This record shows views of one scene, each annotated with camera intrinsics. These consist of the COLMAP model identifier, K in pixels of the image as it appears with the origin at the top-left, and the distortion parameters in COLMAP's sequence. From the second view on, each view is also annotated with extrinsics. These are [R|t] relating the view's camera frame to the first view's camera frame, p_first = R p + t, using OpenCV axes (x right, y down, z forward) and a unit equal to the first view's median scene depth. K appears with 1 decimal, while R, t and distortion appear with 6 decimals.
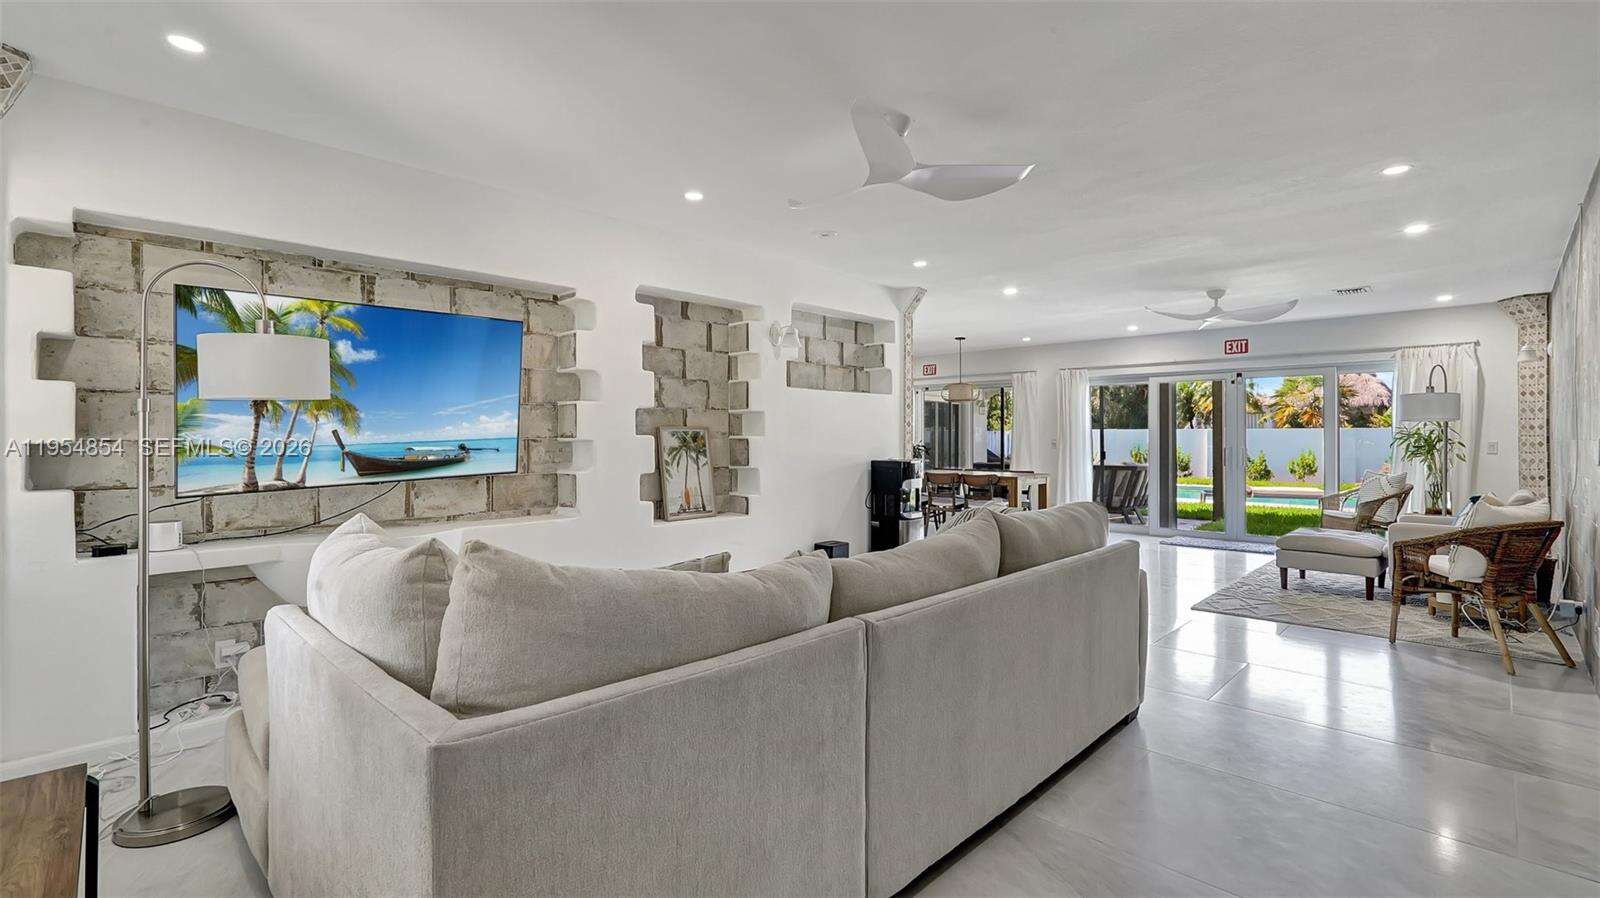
lens RADIAL K [[716.9, 0, 801.8], [0, 716.9, 442.2], [0, 0, 1]] dist [-0.001093, -0.000119]
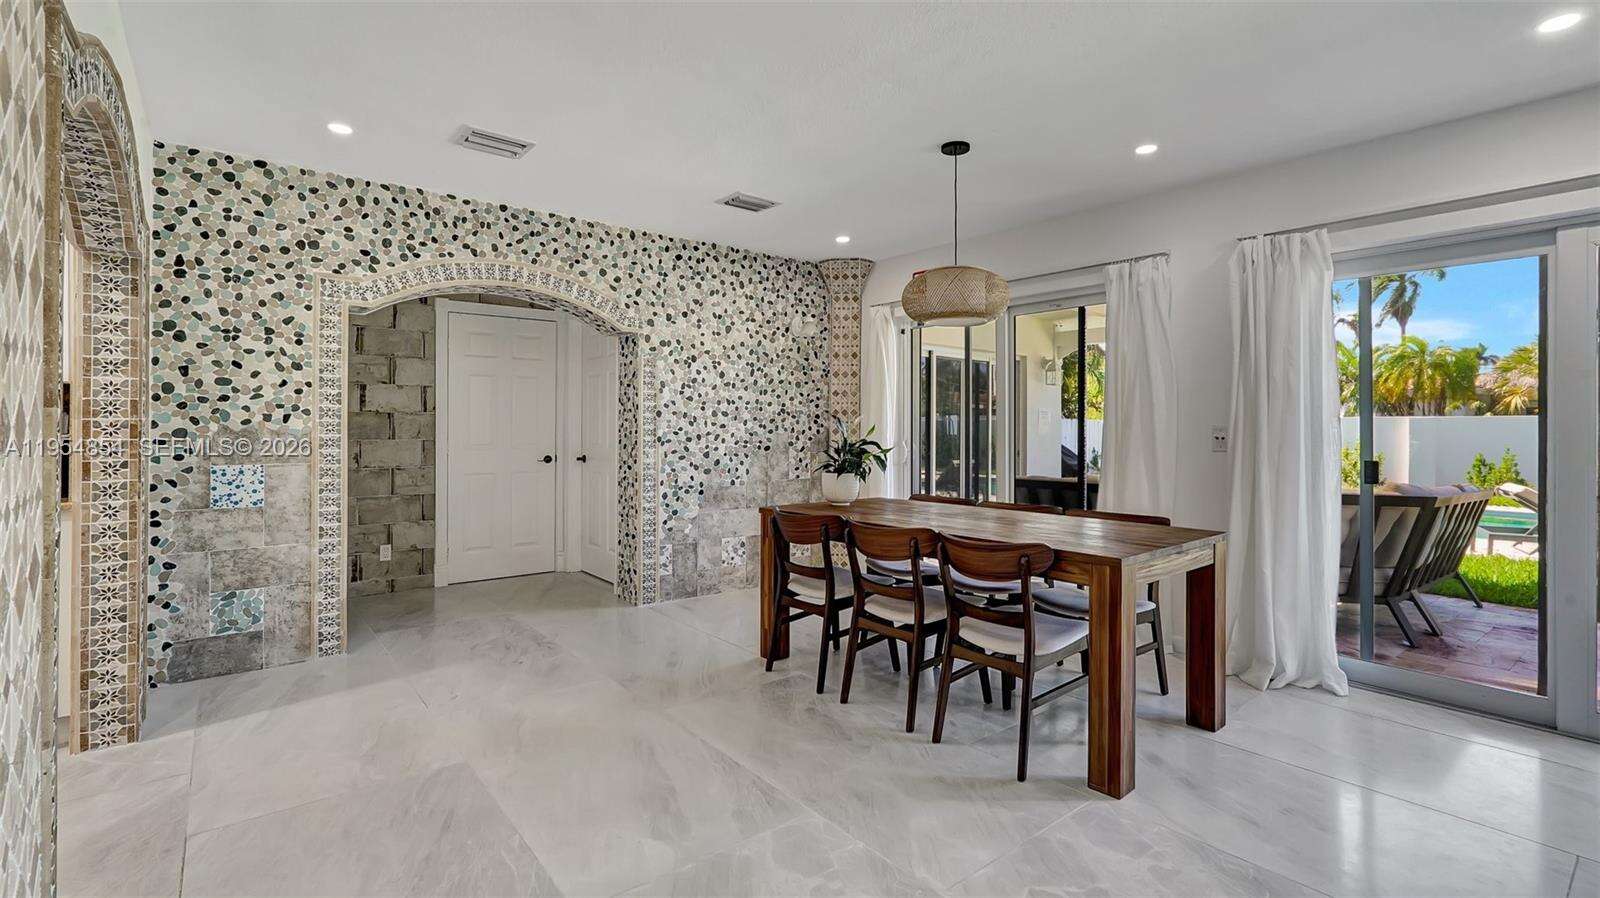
lens RADIAL K [[716.9, 0, 801.8], [0, 716.9, 442.2], [0, 0, 1]] dist [-0.001093, -0.000119]
pose [[0.991875, -0.000174, -0.127218, 0.175508], [0.000130, 1.000000, -0.000353, 0.004614], [0.127218, 0.000334, 0.991875, 0.579514]]
